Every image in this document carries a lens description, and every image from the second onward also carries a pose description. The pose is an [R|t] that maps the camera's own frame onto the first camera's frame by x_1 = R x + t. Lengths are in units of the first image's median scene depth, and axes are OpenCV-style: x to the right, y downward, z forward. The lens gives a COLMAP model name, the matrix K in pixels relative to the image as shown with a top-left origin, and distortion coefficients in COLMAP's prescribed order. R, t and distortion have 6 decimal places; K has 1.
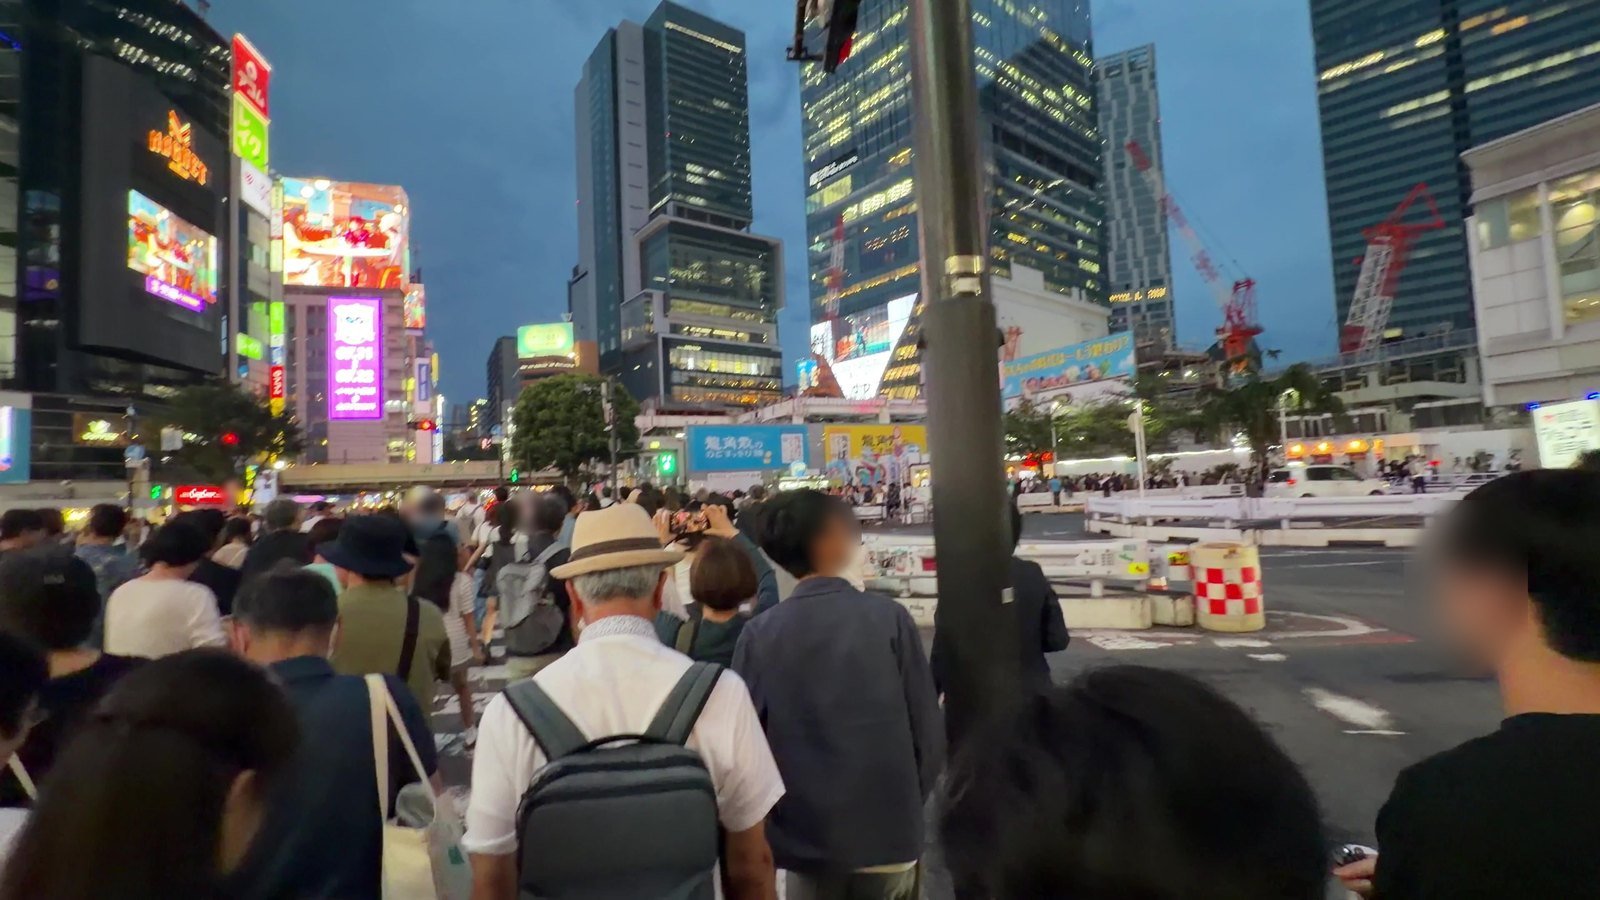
lens RADIAL K [[701.3, 0, 800.0], [0, 701.3, 450.0], [0, 0, 1]] dist [0.000623, -0.000155]
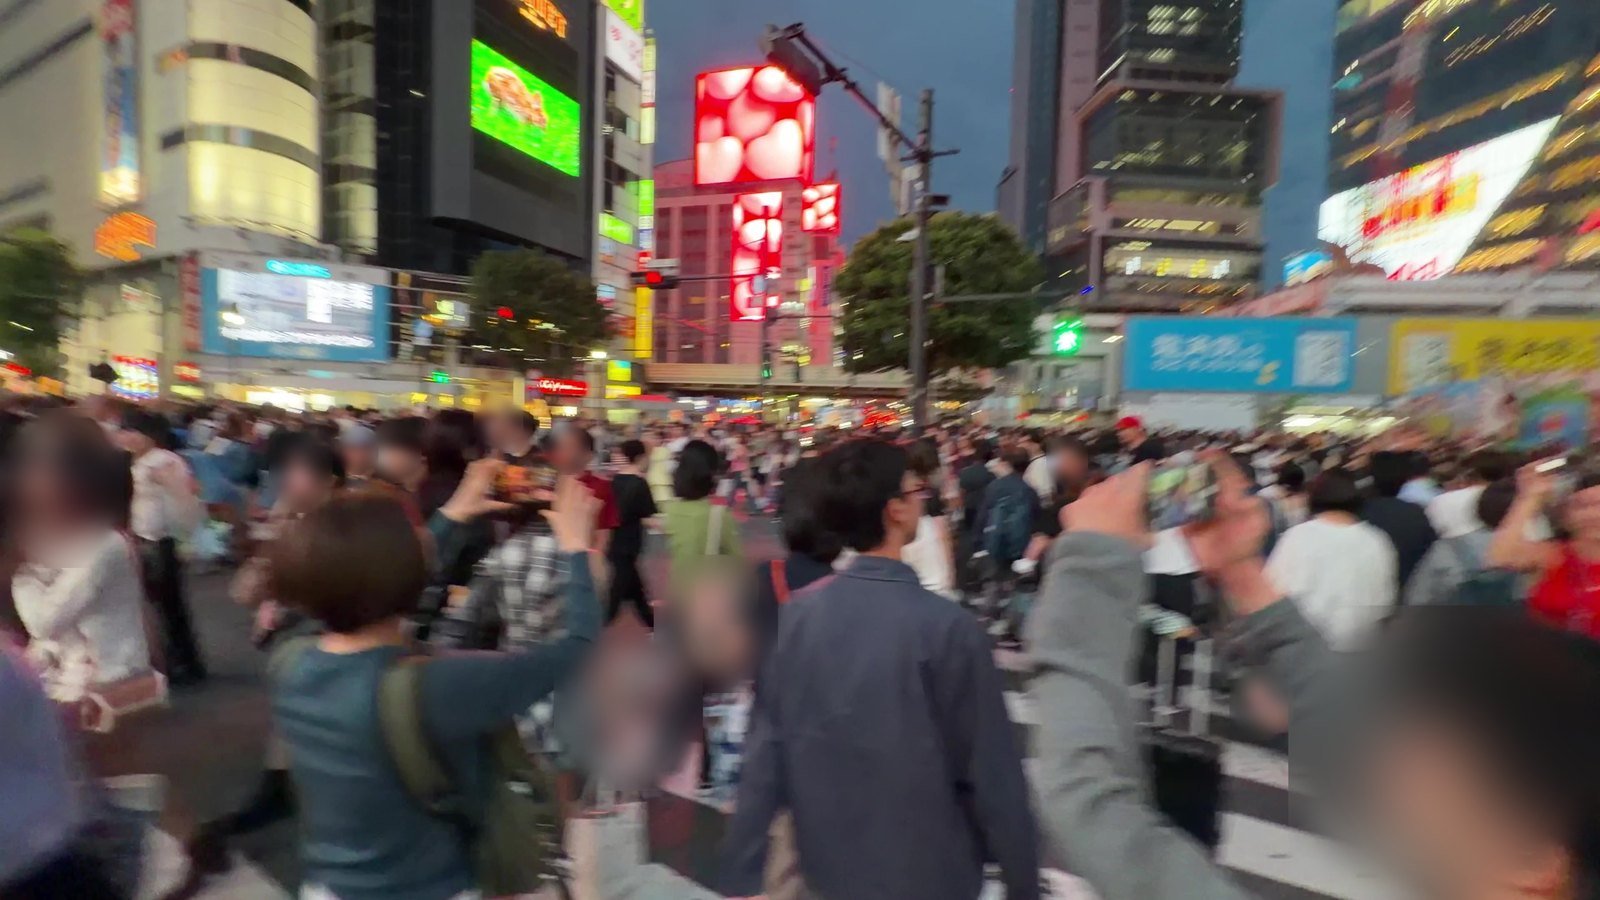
lens RADIAL K [[701.3, 0, 800.0], [0, 701.3, 450.0], [0, 0, 1]] dist [0.000623, -0.000155]
pose [[0.833789, 0.095468, -0.543767, -0.016708], [-0.033747, 0.991907, 0.122401, 0.005706], [0.551051, -0.083706, 0.830262, 0.100521]]
